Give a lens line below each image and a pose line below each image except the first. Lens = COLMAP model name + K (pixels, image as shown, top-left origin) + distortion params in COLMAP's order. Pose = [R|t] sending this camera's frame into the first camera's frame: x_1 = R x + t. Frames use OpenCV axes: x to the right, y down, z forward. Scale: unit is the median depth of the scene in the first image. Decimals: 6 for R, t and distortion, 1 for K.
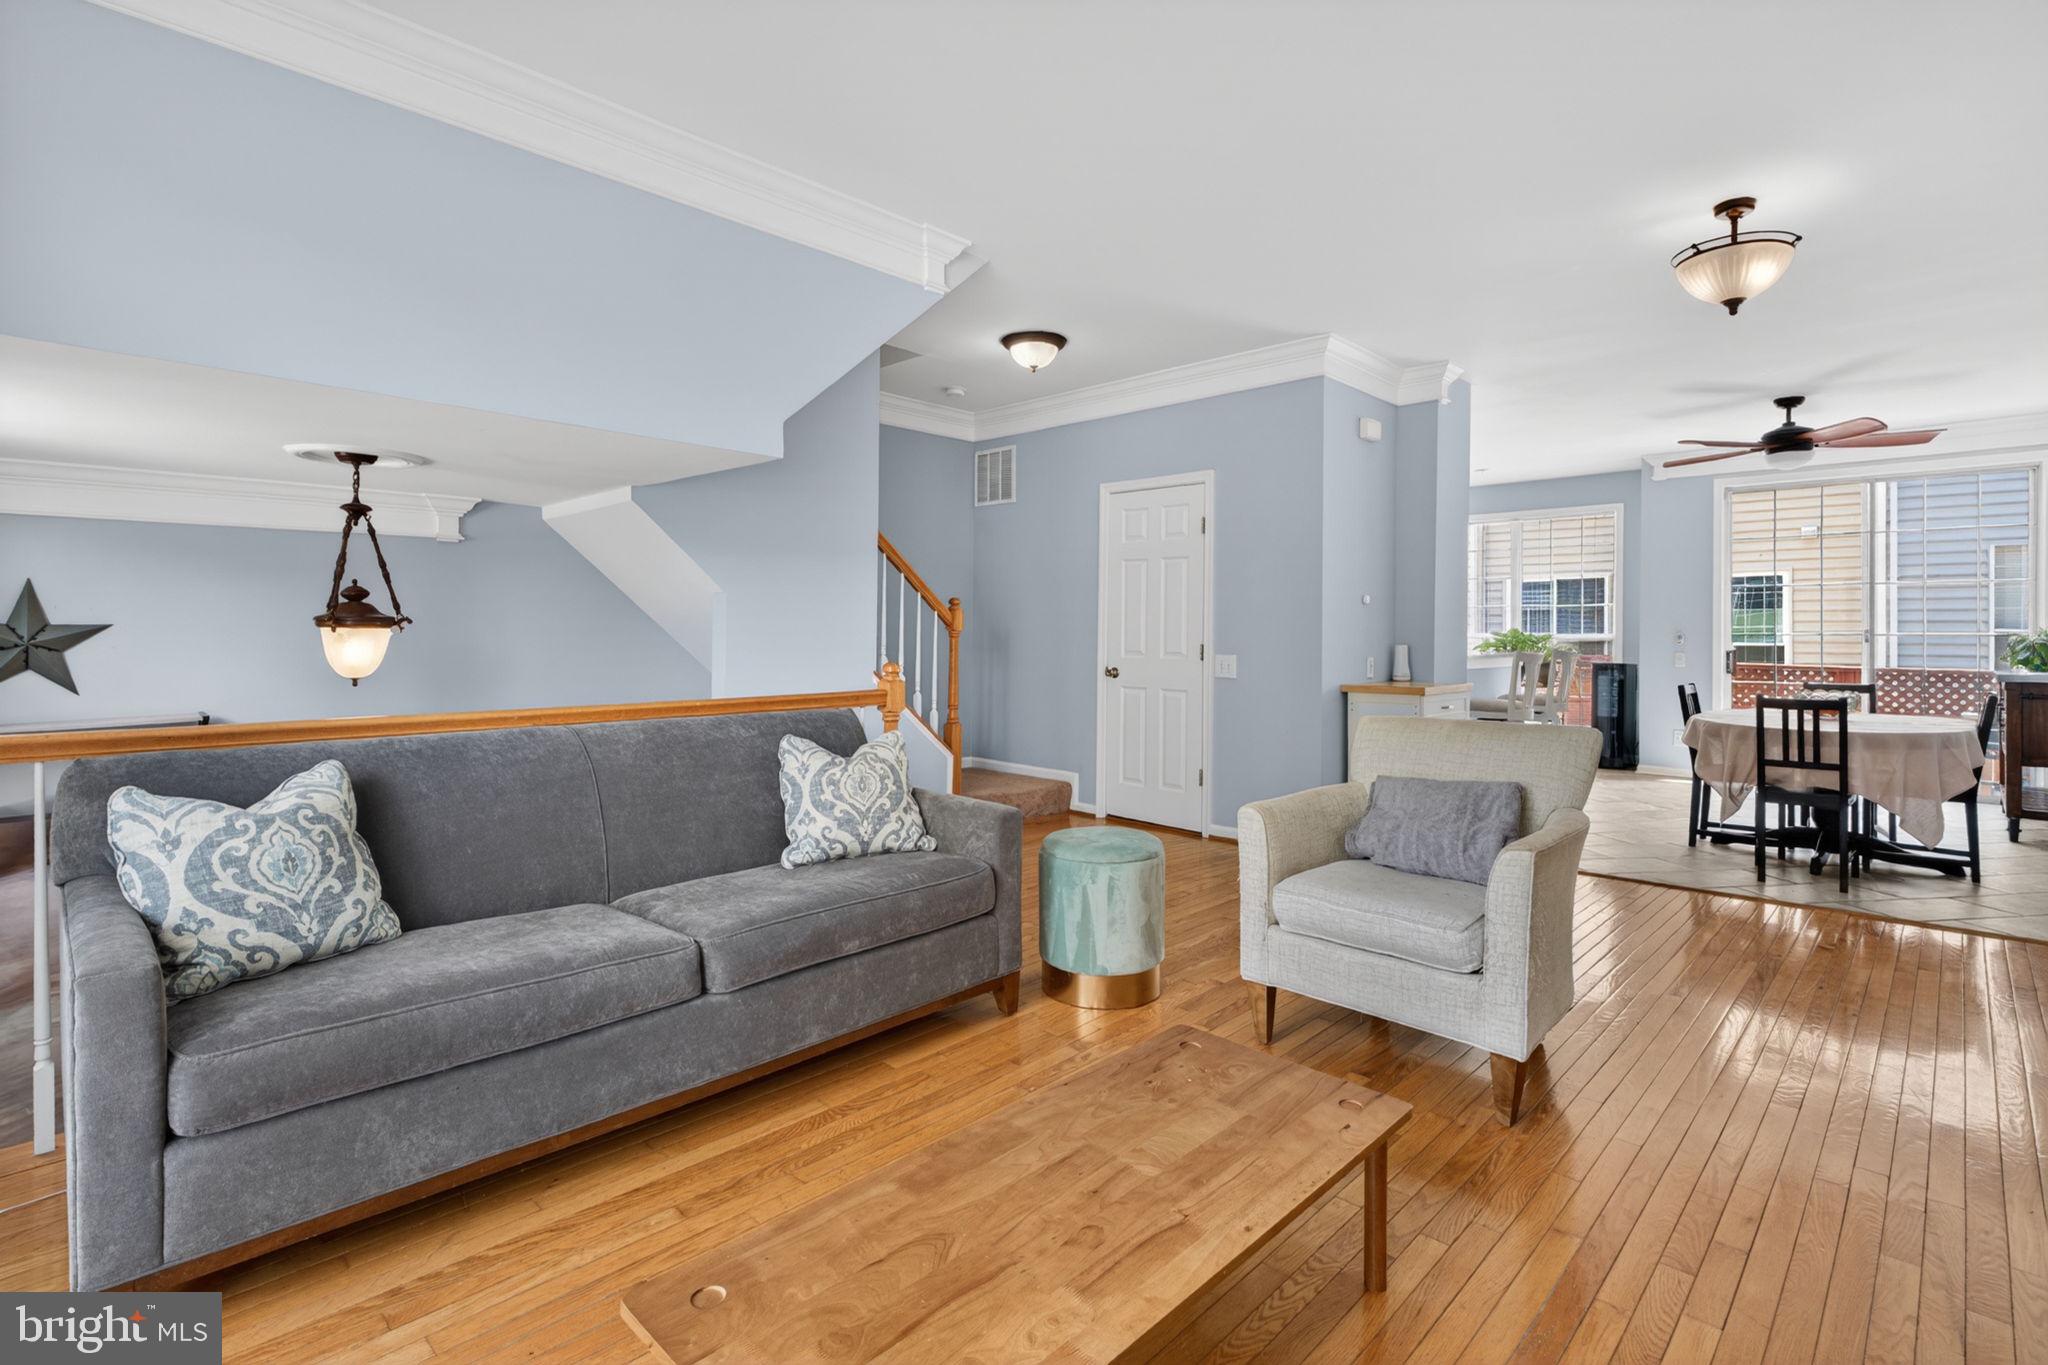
lens RADIAL K [[891.8, 0, 1071.5], [0, 891.8, 652.2], [0, 0, 1]] dist [0.003376, 0.000363]
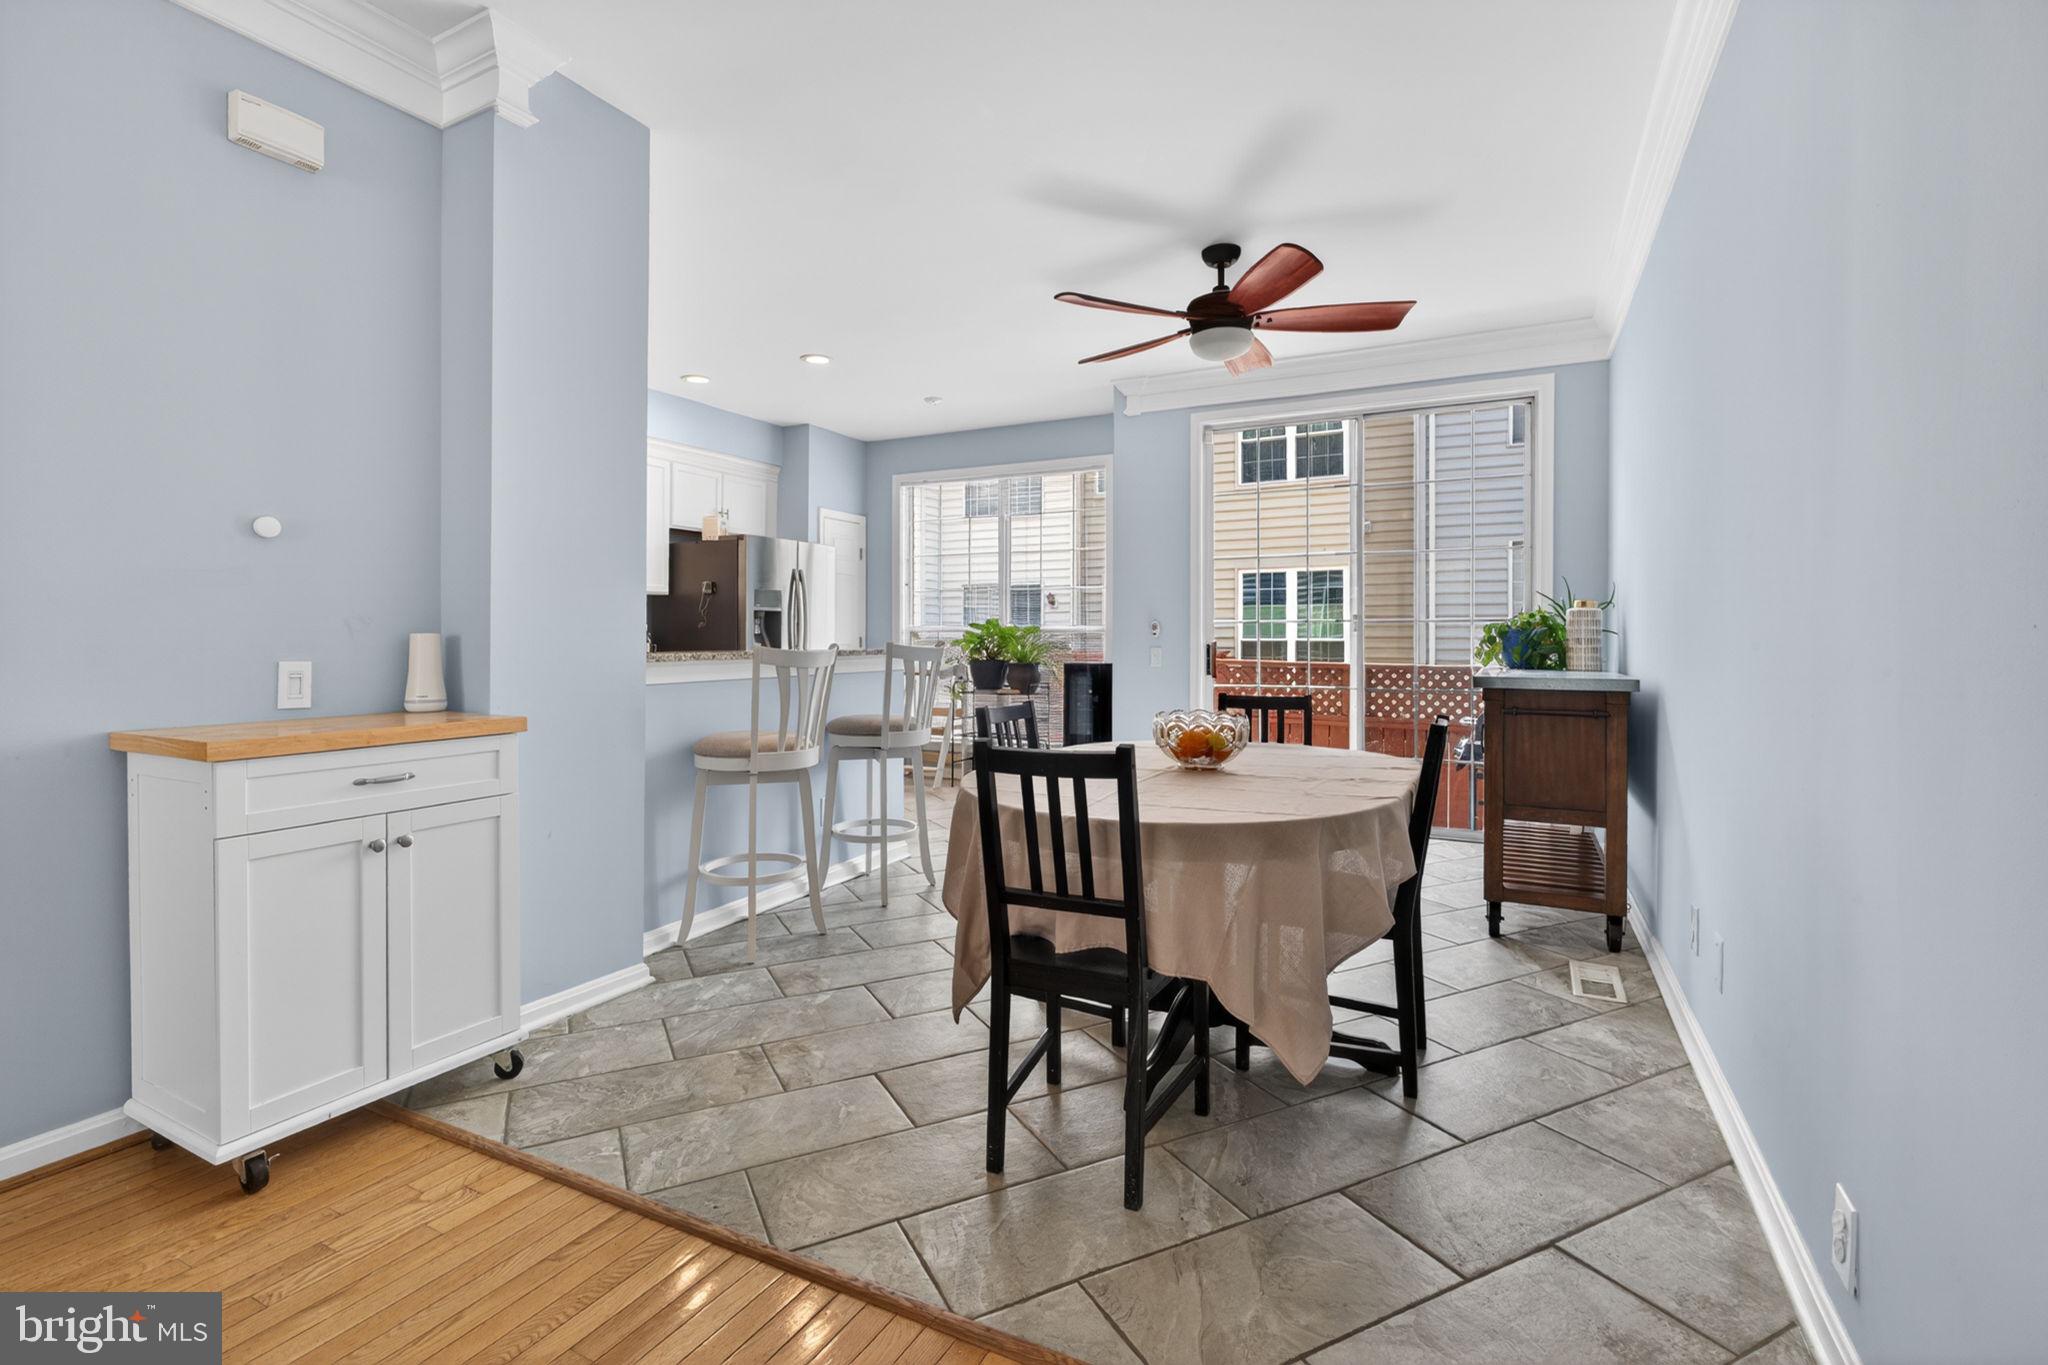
lens RADIAL K [[915.4, 0, 1023.8], [0, 915.4, 664.4], [0, 0, 1]] dist [-0.003876, -0.000296]
pose [[0.957640, -0.011771, 0.287728, 0.544940], [0.009110, 0.999902, 0.010585, 0.005437], [-0.287824, -0.007515, 0.957654, 0.472217]]
